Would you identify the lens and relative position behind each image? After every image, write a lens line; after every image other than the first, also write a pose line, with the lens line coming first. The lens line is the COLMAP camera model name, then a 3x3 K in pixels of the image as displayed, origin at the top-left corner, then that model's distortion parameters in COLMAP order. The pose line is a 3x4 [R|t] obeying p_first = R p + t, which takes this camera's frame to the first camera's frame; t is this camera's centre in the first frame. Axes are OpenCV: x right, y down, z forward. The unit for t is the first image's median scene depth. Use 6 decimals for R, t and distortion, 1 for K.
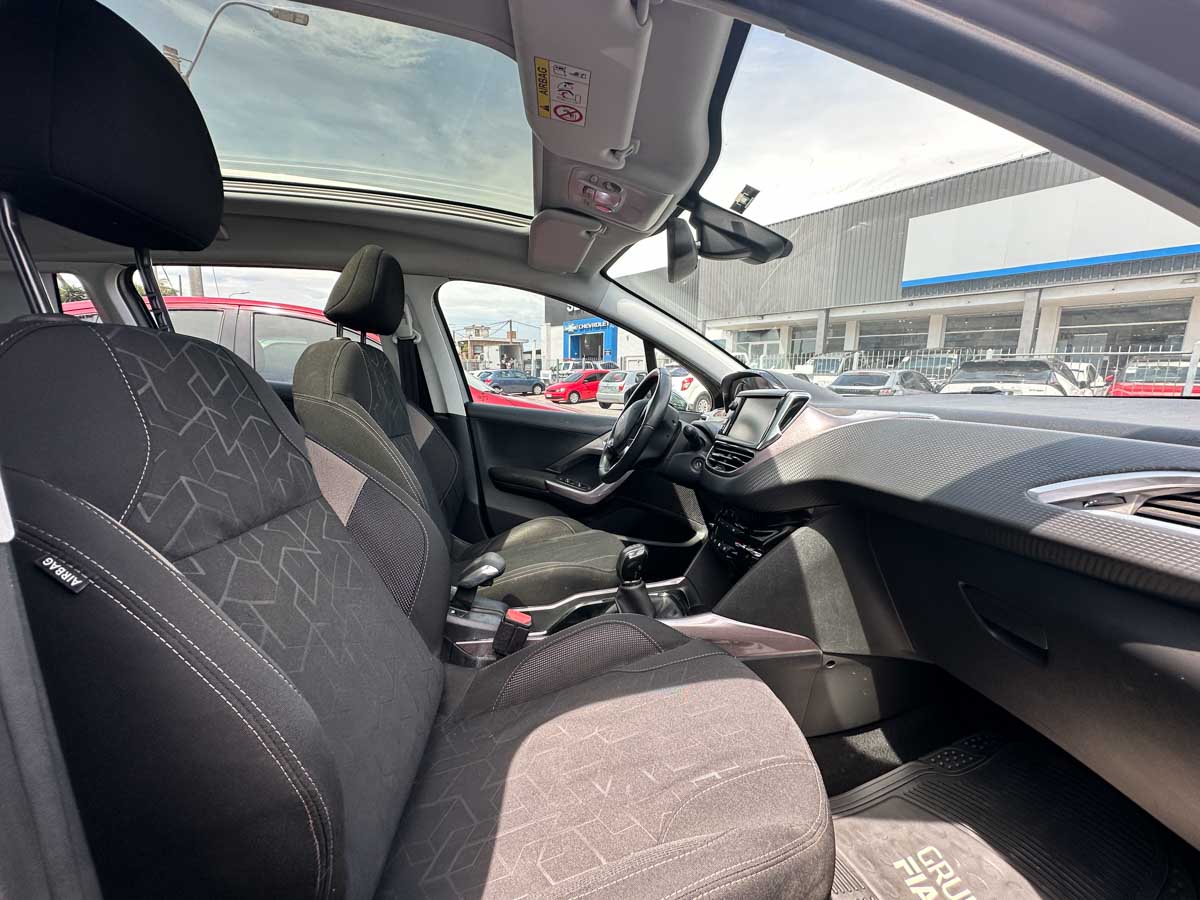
lens RADIAL K [[477.7, 0, 598.2], [0, 477.7, 448.7], [0, 0, 1]] dist [-0.004100, -0.000268]
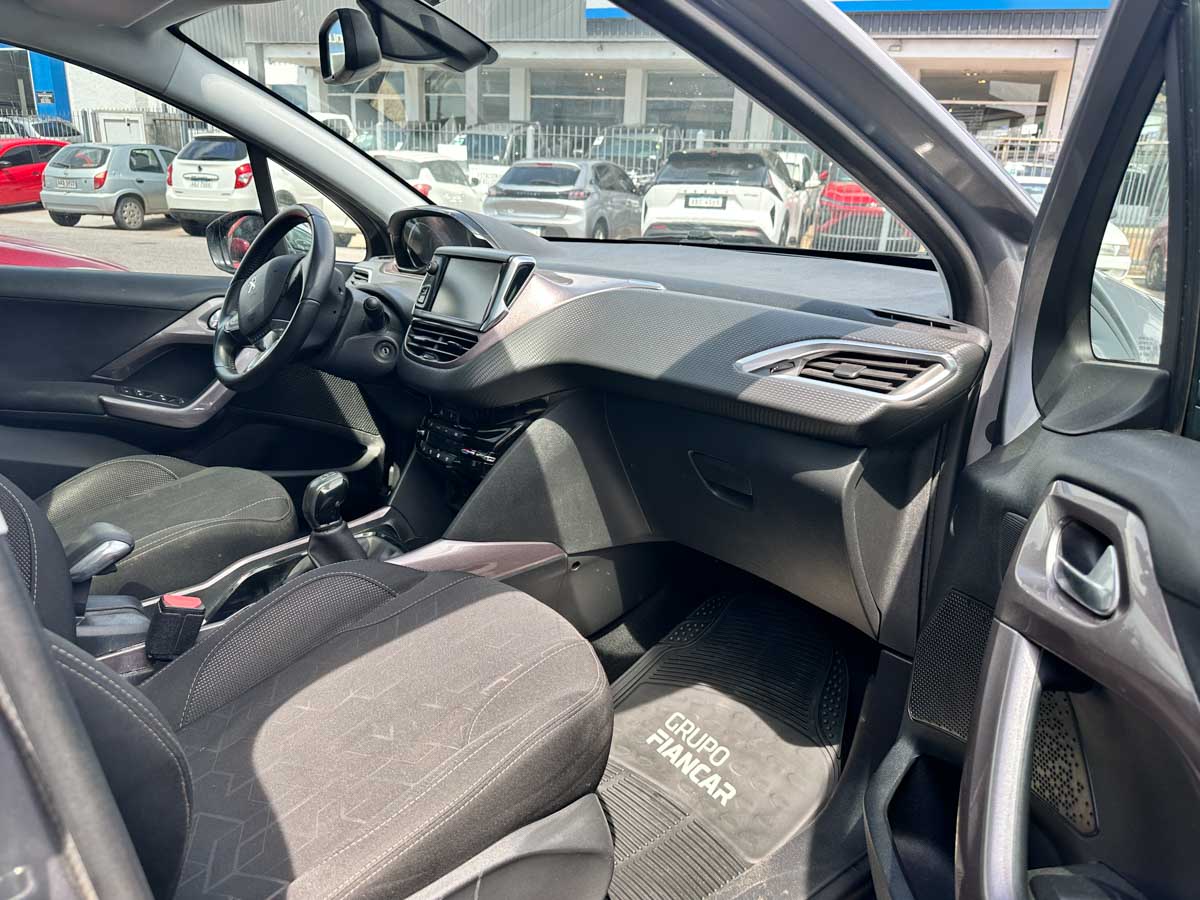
lens RADIAL K [[858.1, 0, 594.4], [0, 858.1, 443.1], [0, 0, 1]] dist [0.065394, -0.089808]
pose [[0.844036, -0.146750, 0.515817, -0.258041], [0.055752, 0.980631, 0.187762, -0.068861], [-0.533380, -0.129720, 0.835870, -0.308548]]
